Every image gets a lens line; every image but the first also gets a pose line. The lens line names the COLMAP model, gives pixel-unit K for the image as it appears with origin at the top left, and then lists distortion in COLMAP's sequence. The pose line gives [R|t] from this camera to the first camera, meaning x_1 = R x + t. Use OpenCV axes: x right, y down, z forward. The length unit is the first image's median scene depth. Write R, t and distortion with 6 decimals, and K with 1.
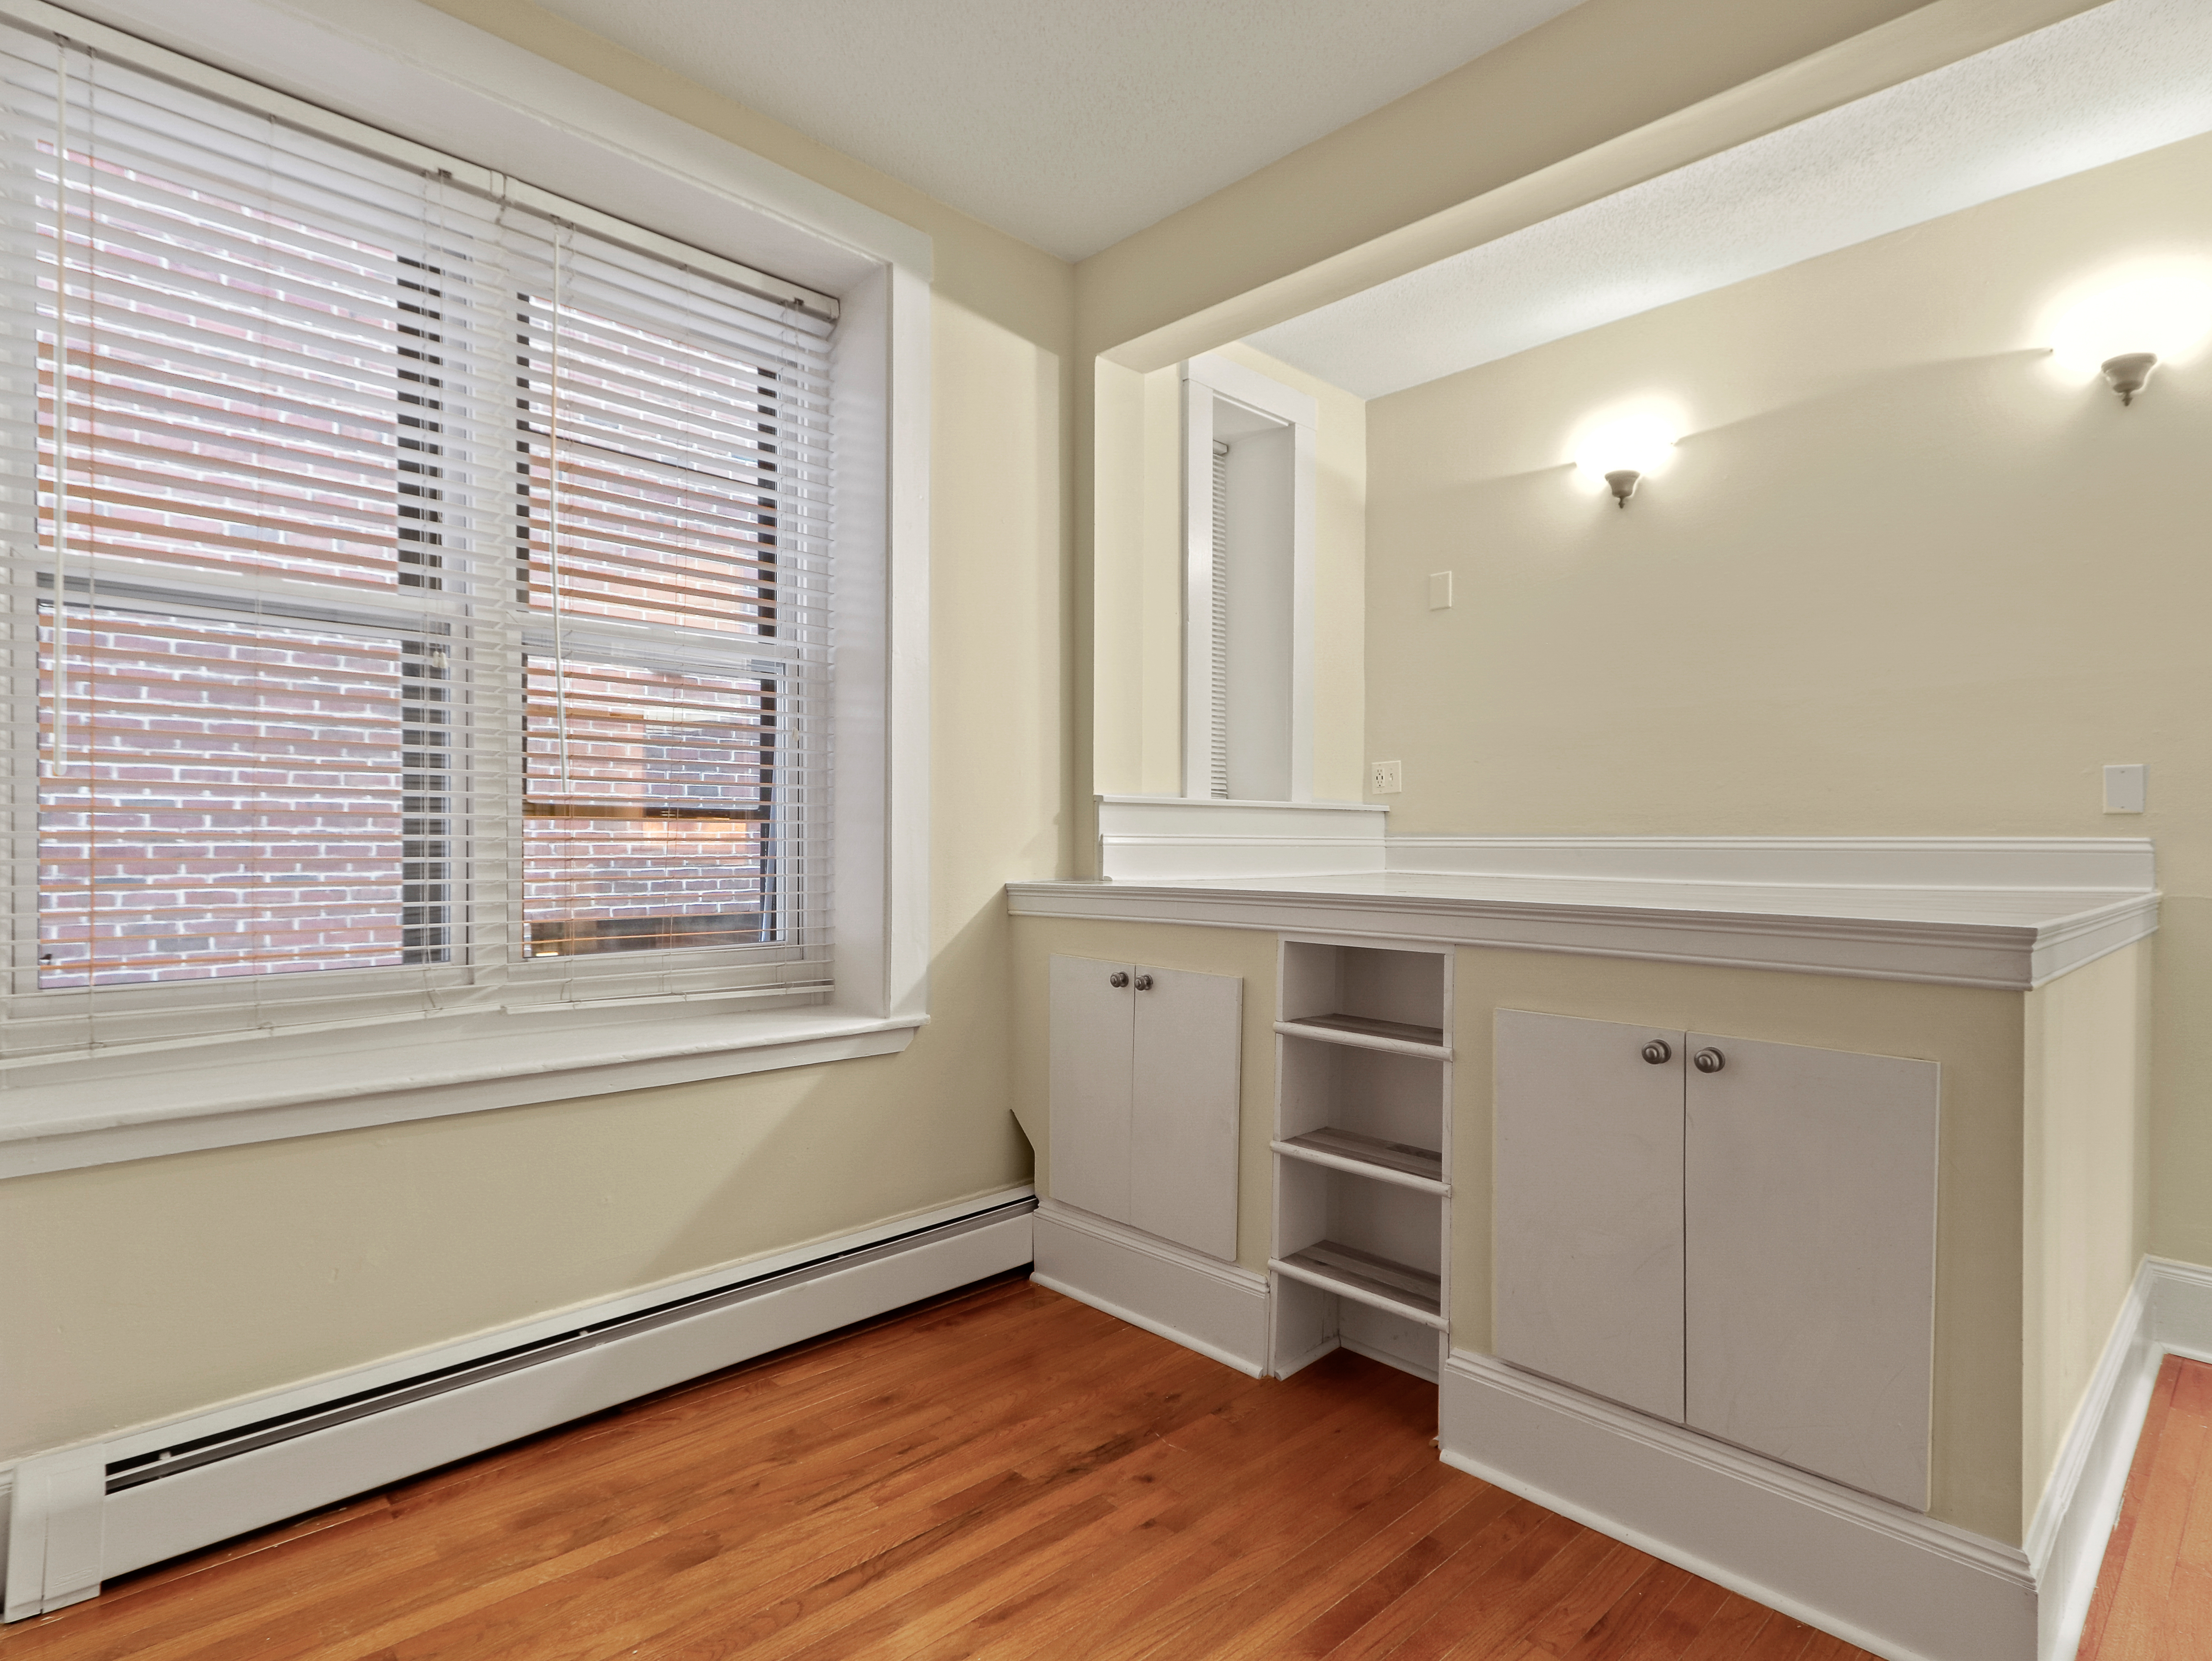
lens RADIAL K [[1145.9, 0, 1102.6], [0, 1145.9, 839.8], [0, 0, 1]] dist [-0.003319, 0.001539]
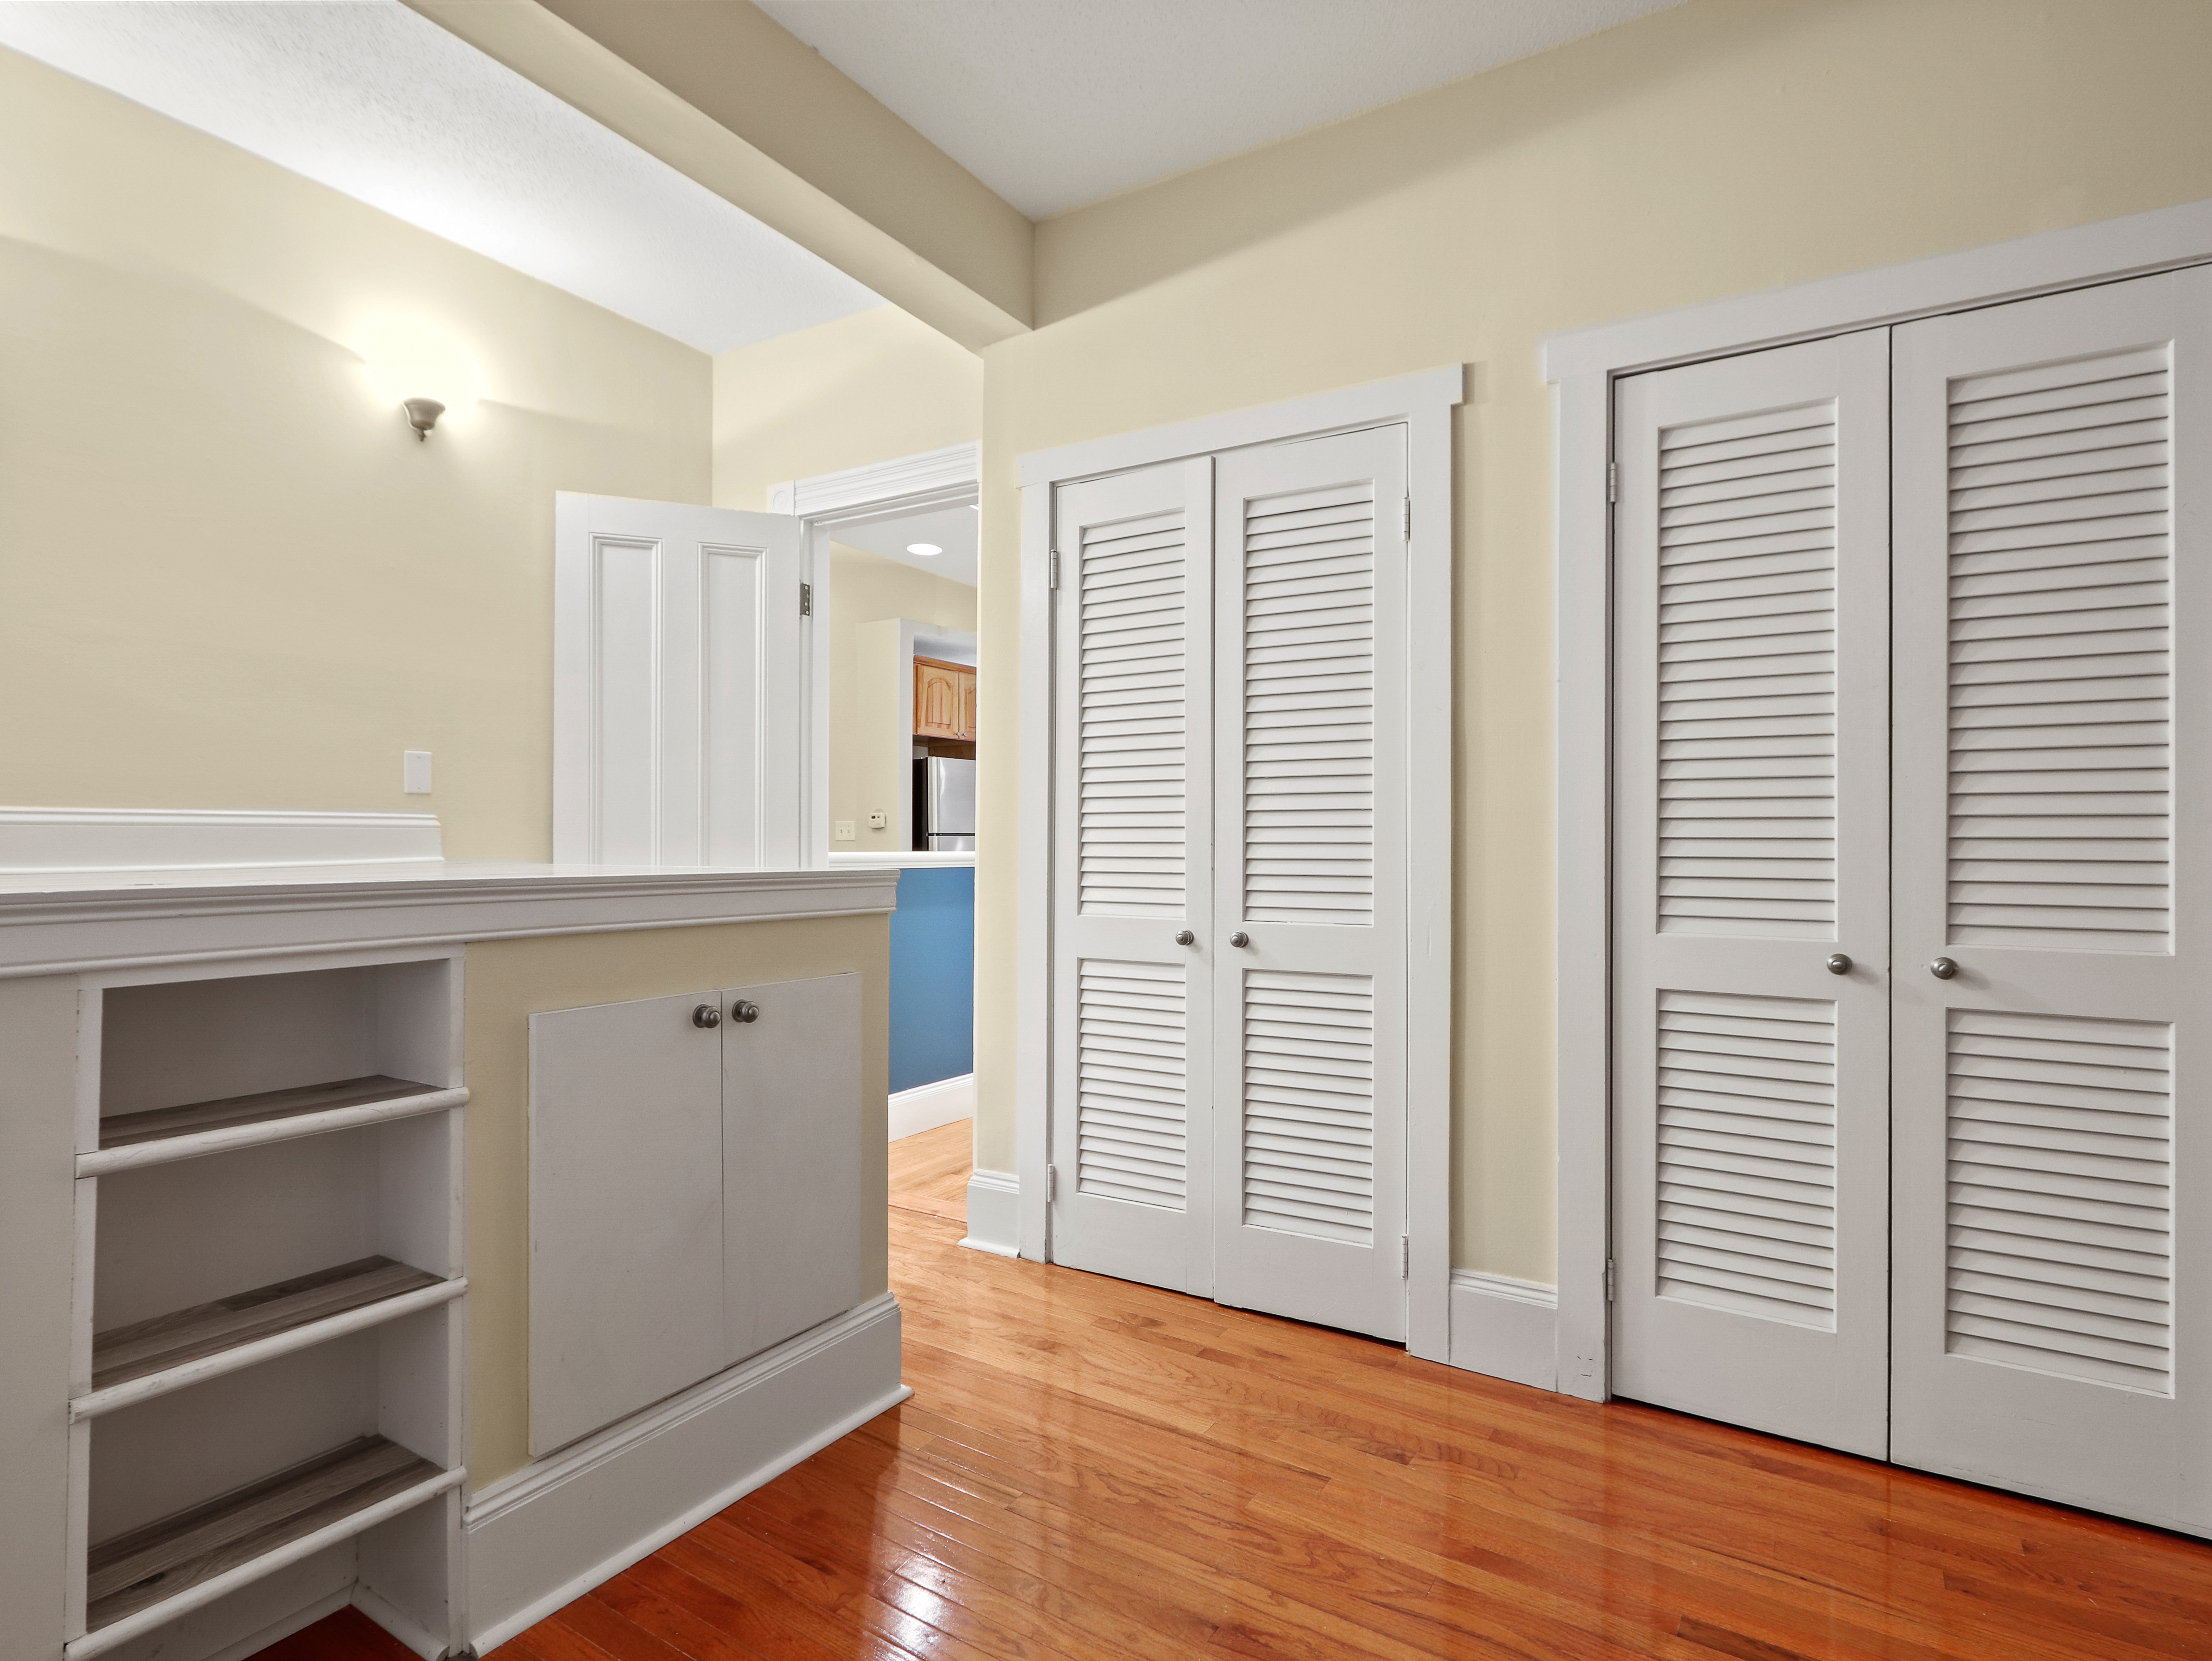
lens RADIAL K [[1145.9, 0, 1102.9], [0, 1145.9, 831.2], [0, 0, 1]] dist [-0.003319, 0.001539]
pose [[-0.256455, 0.003420, 0.966550, -0.496040], [-0.000541, 0.999993, -0.003682, 0.022877], [-0.966556, -0.001468, -0.256452, 0.791396]]
